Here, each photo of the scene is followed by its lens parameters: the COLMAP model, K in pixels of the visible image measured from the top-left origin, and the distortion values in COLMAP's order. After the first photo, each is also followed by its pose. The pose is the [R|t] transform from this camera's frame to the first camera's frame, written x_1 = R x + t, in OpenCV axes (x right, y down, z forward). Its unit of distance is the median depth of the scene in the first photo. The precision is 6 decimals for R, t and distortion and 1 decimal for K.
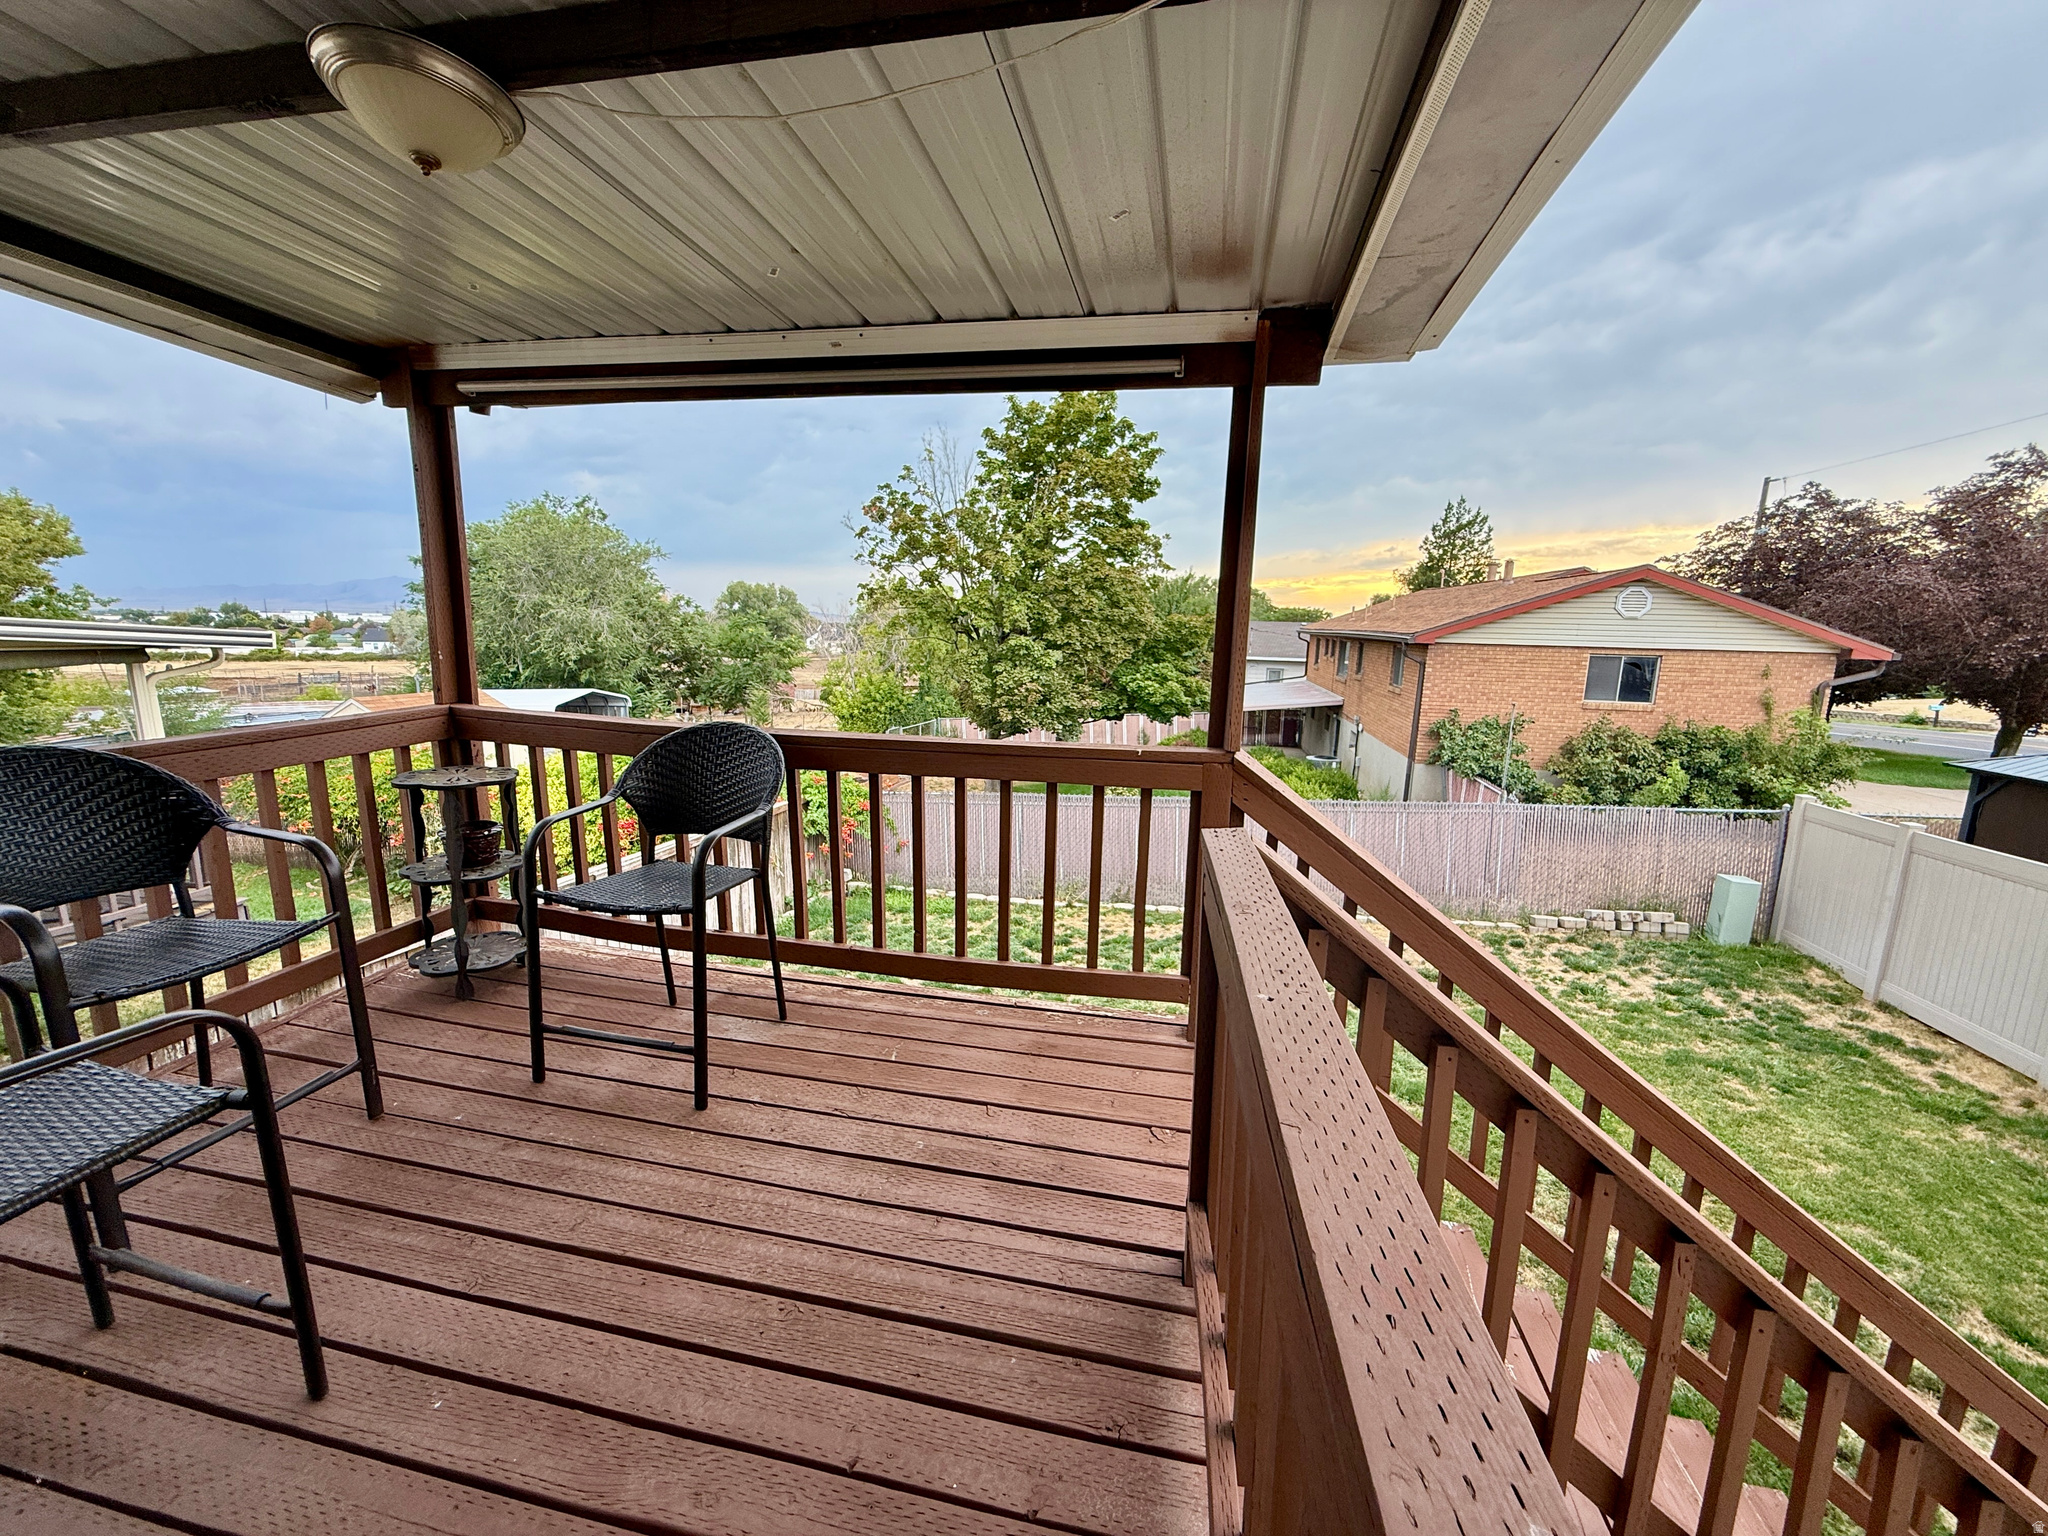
lens RADIAL K [[811.4, 0, 1024.0], [0, 811.4, 775.8], [0, 0, 1]] dist [-0.002034, 0.000574]
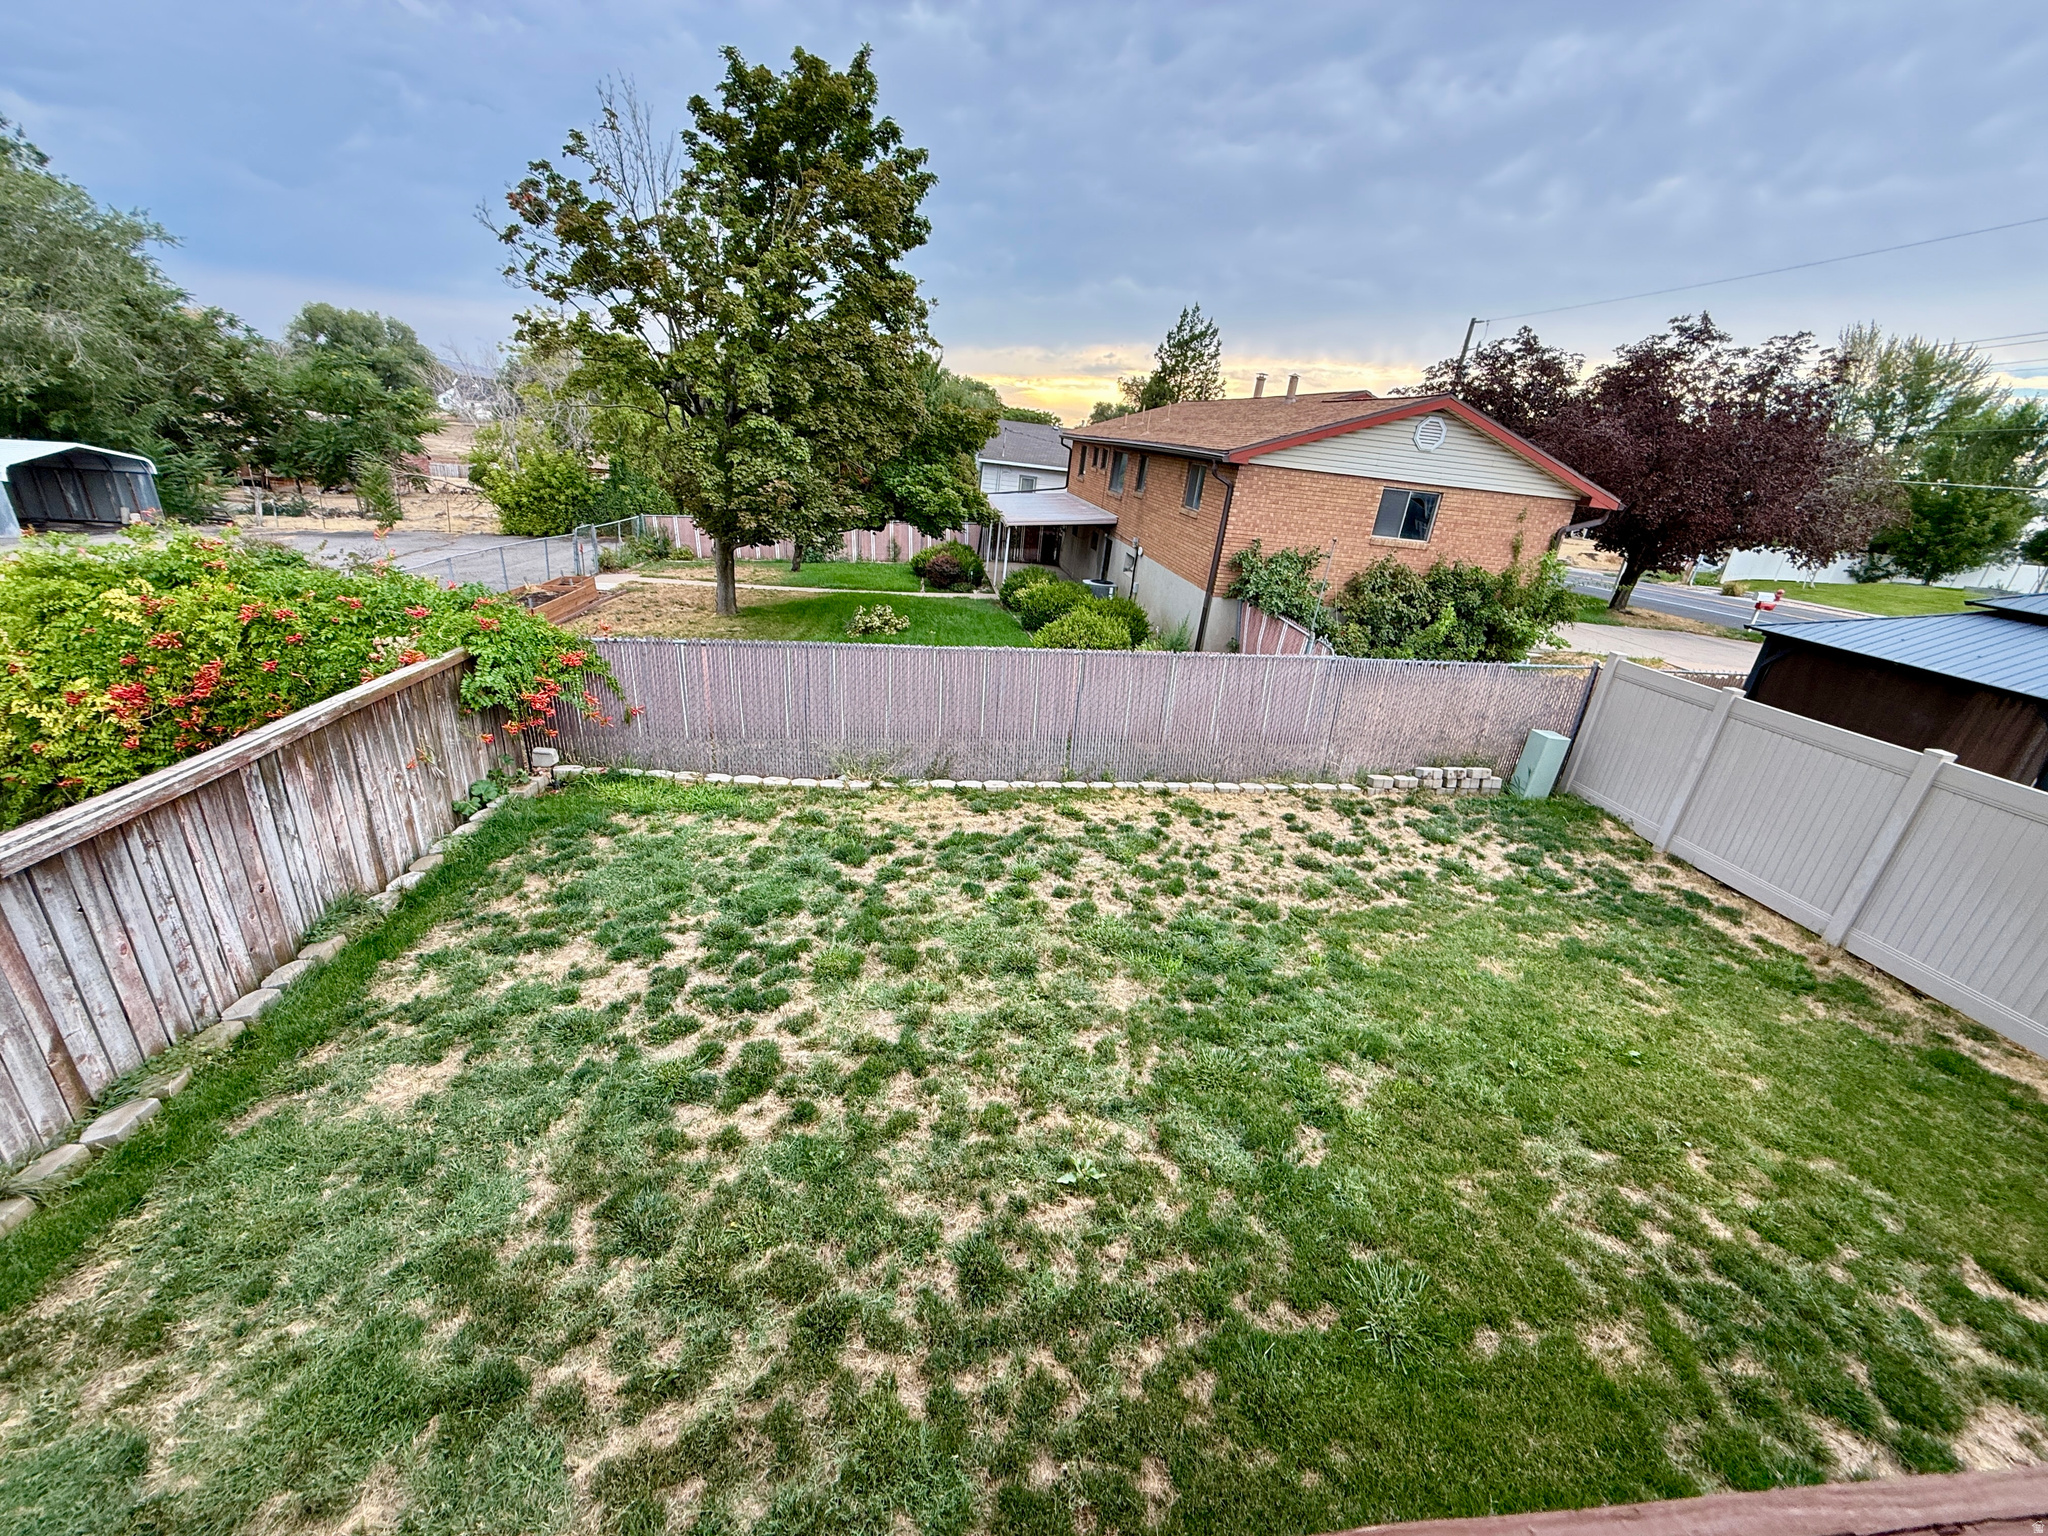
lens RADIAL K [[811.4, 0, 1022.0], [0, 811.4, 771.1], [0, 0, 1]] dist [-0.002034, 0.000574]
pose [[0.945822, -0.051296, 0.320607, -0.032921], [-0.022797, 0.974513, 0.223172, -0.018266], [-0.323883, -0.218390, 0.920546, 0.125525]]
